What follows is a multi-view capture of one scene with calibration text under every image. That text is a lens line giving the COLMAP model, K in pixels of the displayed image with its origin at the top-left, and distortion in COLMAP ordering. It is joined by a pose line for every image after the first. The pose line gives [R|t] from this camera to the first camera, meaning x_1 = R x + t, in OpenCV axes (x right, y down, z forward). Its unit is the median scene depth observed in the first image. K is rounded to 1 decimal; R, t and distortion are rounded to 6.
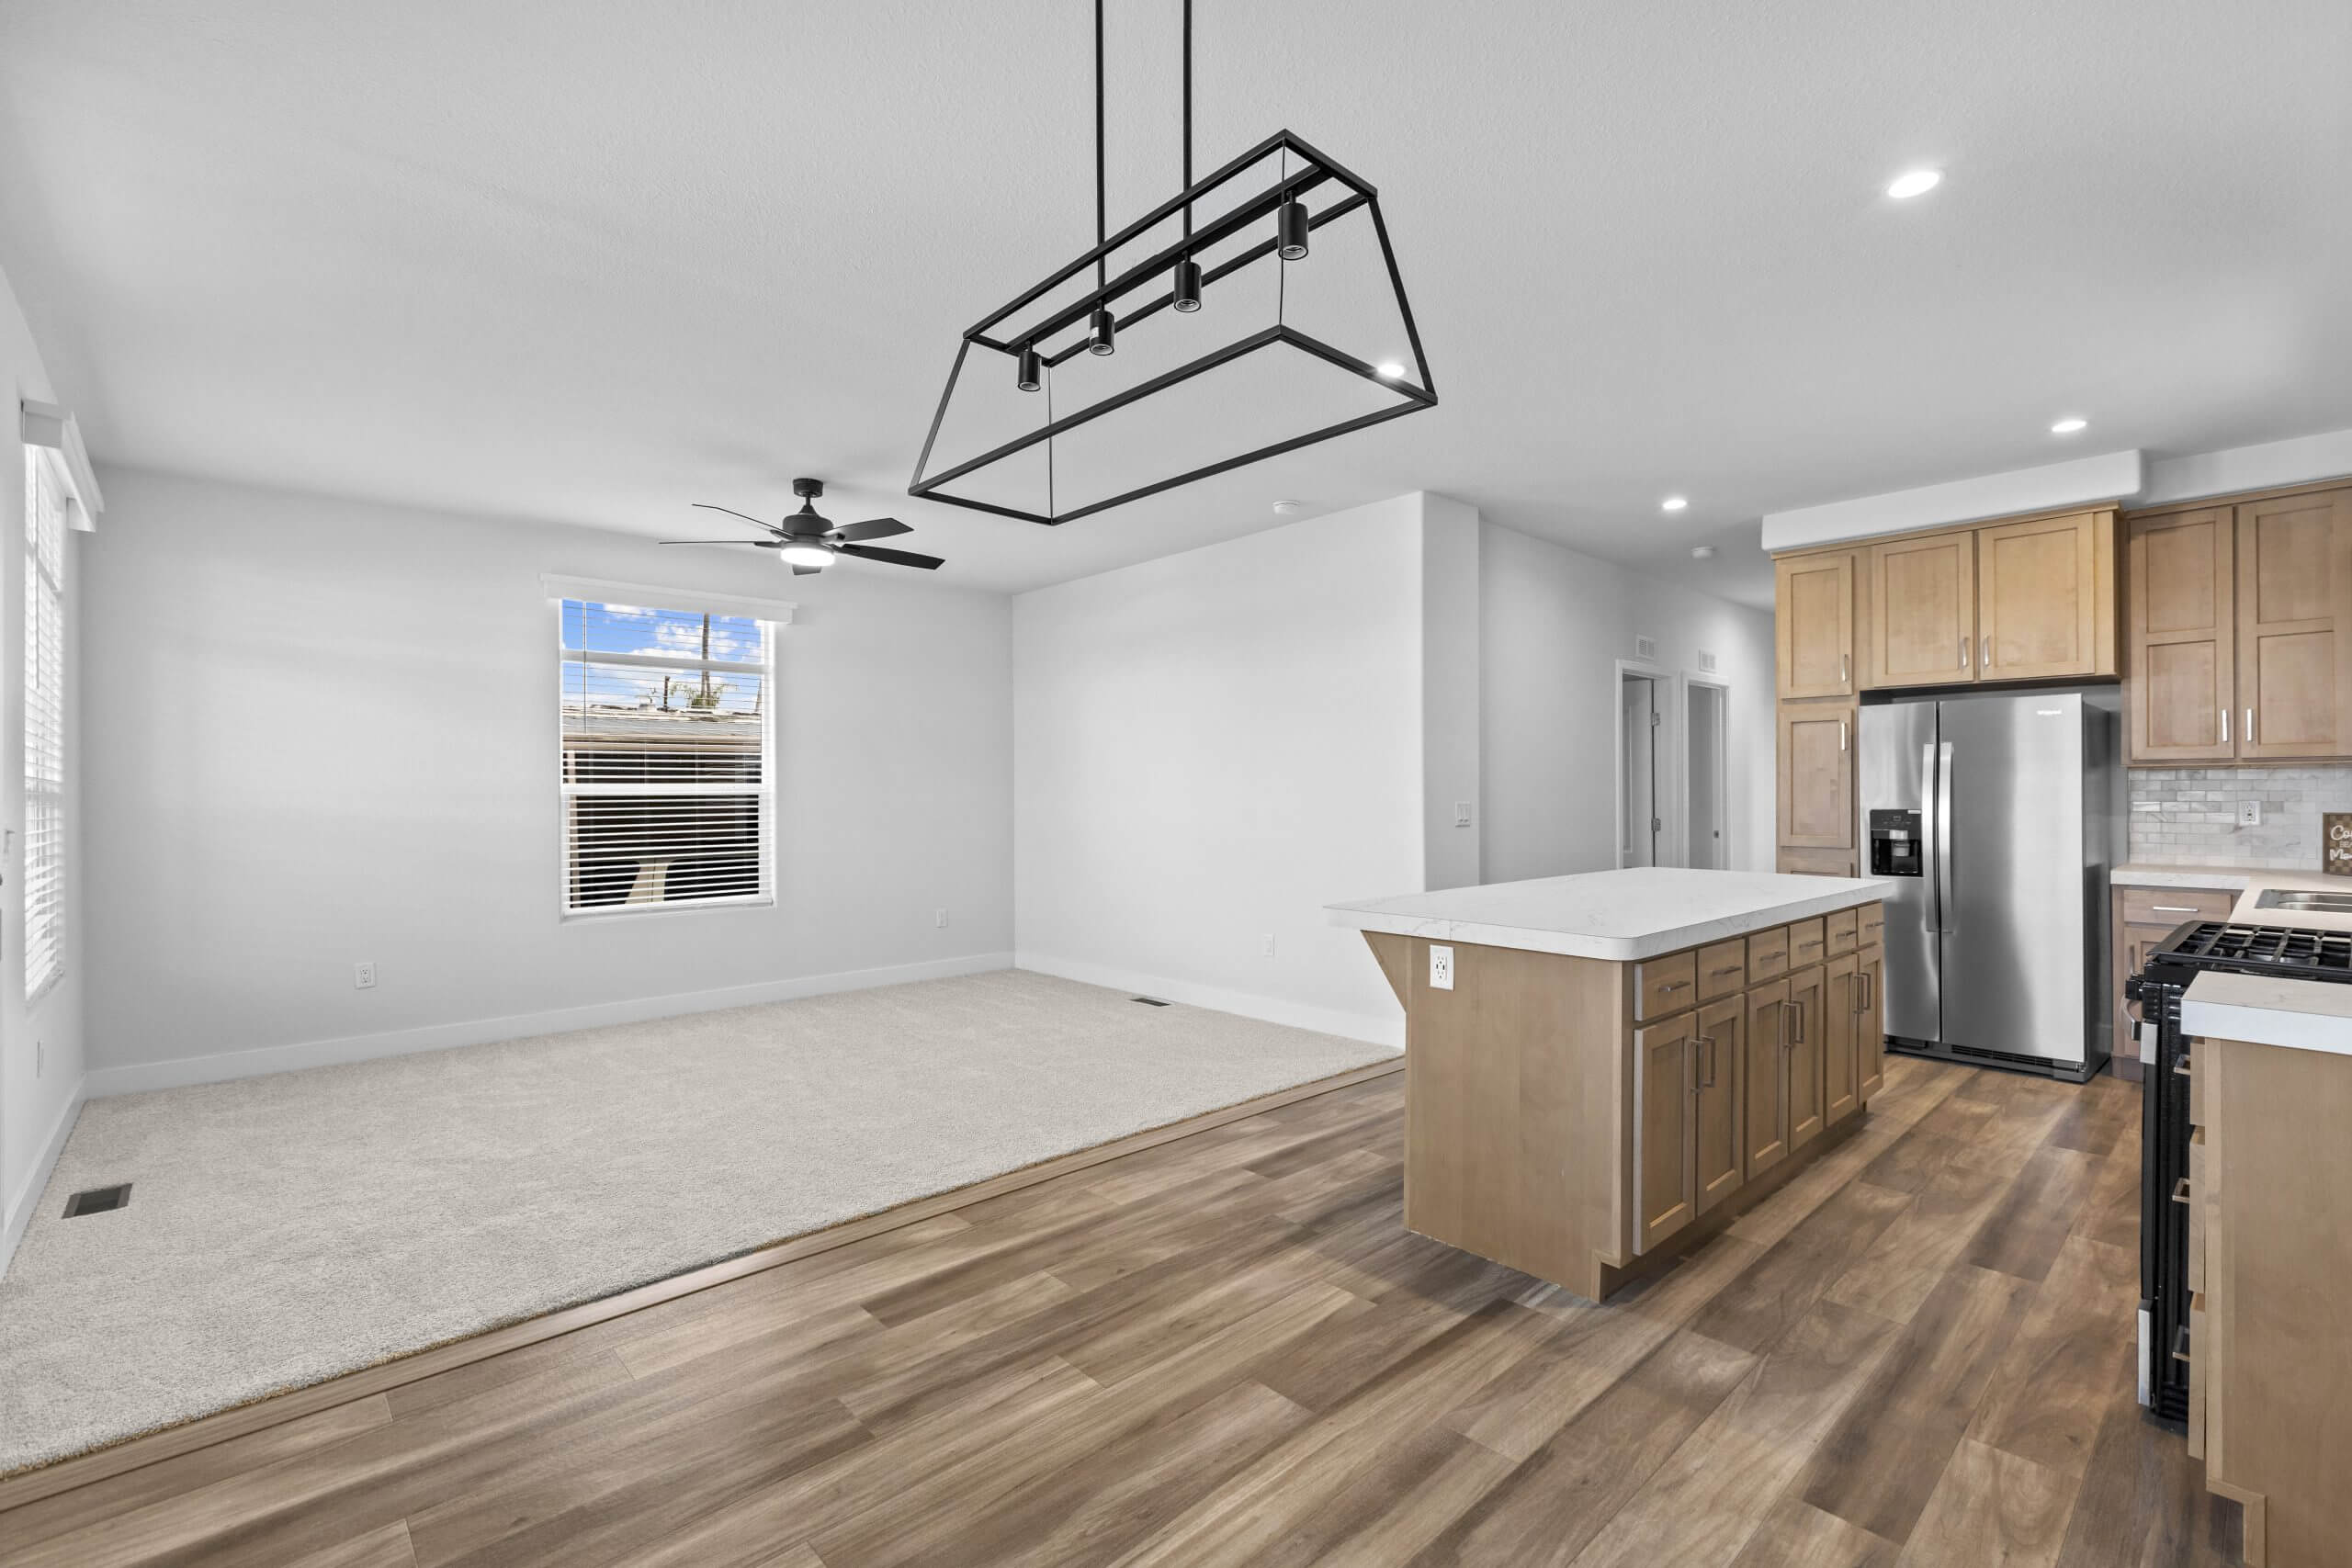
lens RADIAL K [[1041.0, 0, 1179.3], [0, 1041.0, 787.7], [0, 0, 1]] dist [0.001364, -0.000743]
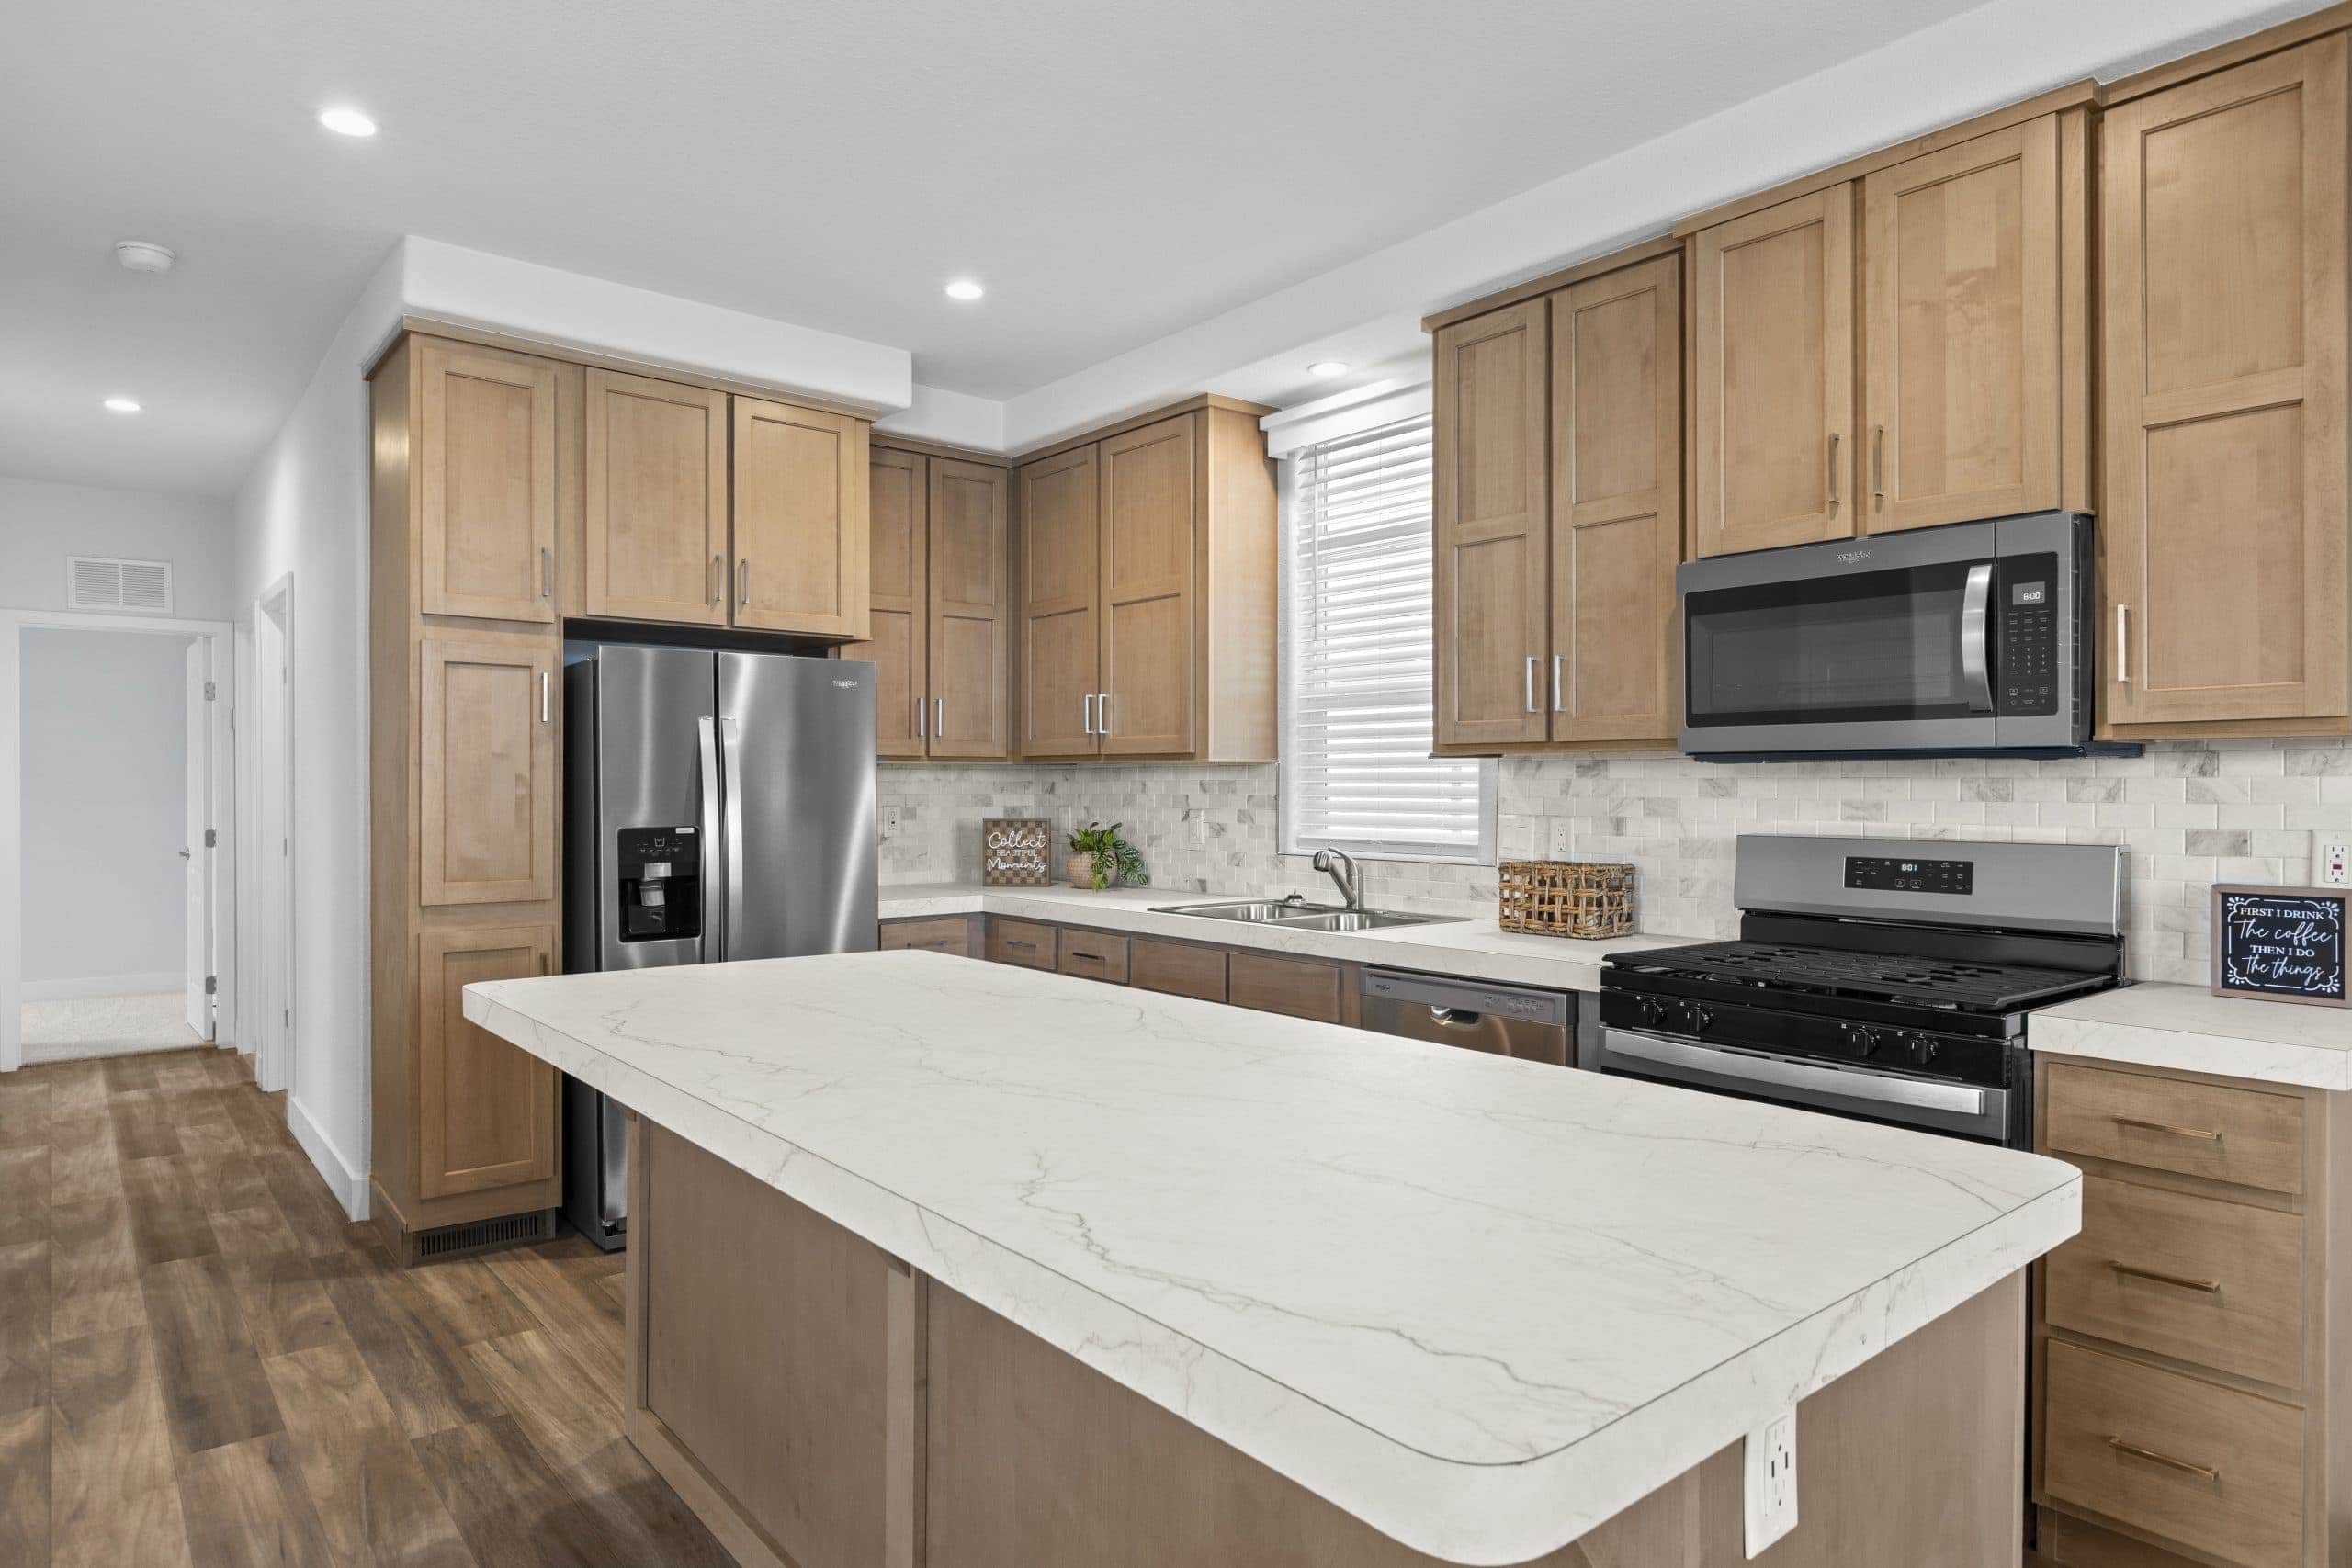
lens RADIAL K [[1356.7, 0, 1169.9], [0, 1356.7, 792.5], [0, 0, 1]] dist [0.000179, 0.000556]
pose [[0.054345, -0.001020, 0.998522, -0.068221], [-0.002934, 0.999995, 0.001181, -0.000677], [-0.998518, -0.002994, 0.054342, 0.719619]]
